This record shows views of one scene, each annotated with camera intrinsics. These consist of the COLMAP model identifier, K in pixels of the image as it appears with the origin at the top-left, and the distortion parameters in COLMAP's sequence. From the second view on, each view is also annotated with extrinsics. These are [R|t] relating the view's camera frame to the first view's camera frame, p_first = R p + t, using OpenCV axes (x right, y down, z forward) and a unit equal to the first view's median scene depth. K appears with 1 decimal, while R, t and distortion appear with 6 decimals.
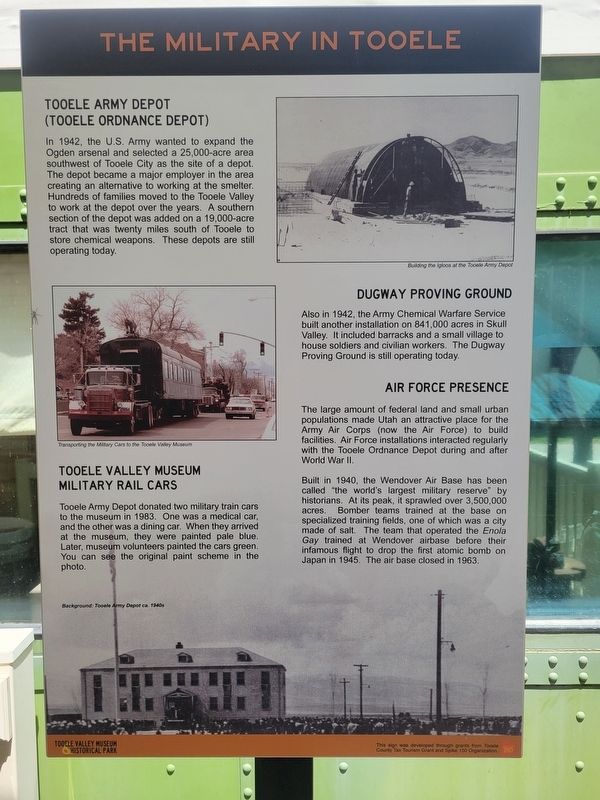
lens RADIAL K [[605.8, 0, 296.4], [0, 605.8, 405.7], [0, 0, 1]] dist [0.041838, -0.006899]
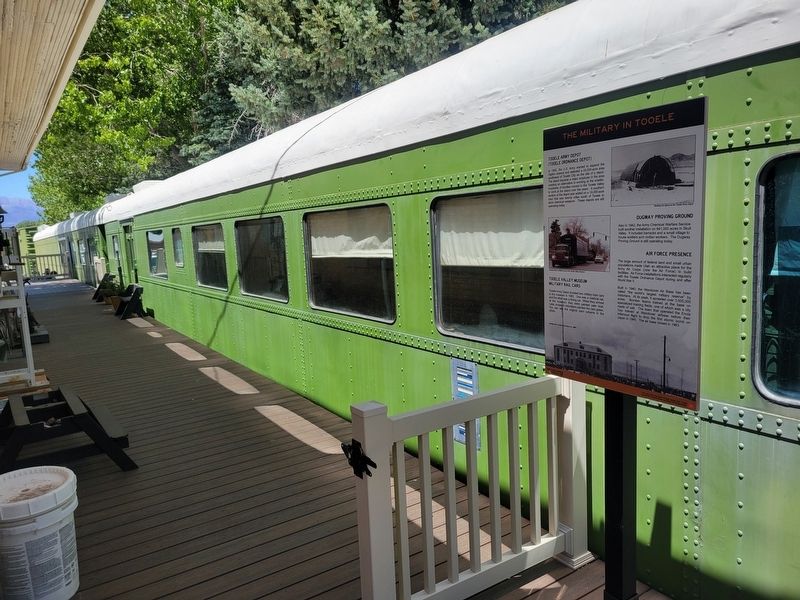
lens RADIAL K [[605.8, 0, 402.2], [0, 605.8, 306.4], [0, 0, 1]] dist [0.041838, -0.006899]
pose [[0.559293, 0.097000, -0.823275, 1.710249], [-0.022068, 0.994521, 0.102185, -0.048180], [0.828676, -0.038983, 0.558369, -1.302727]]
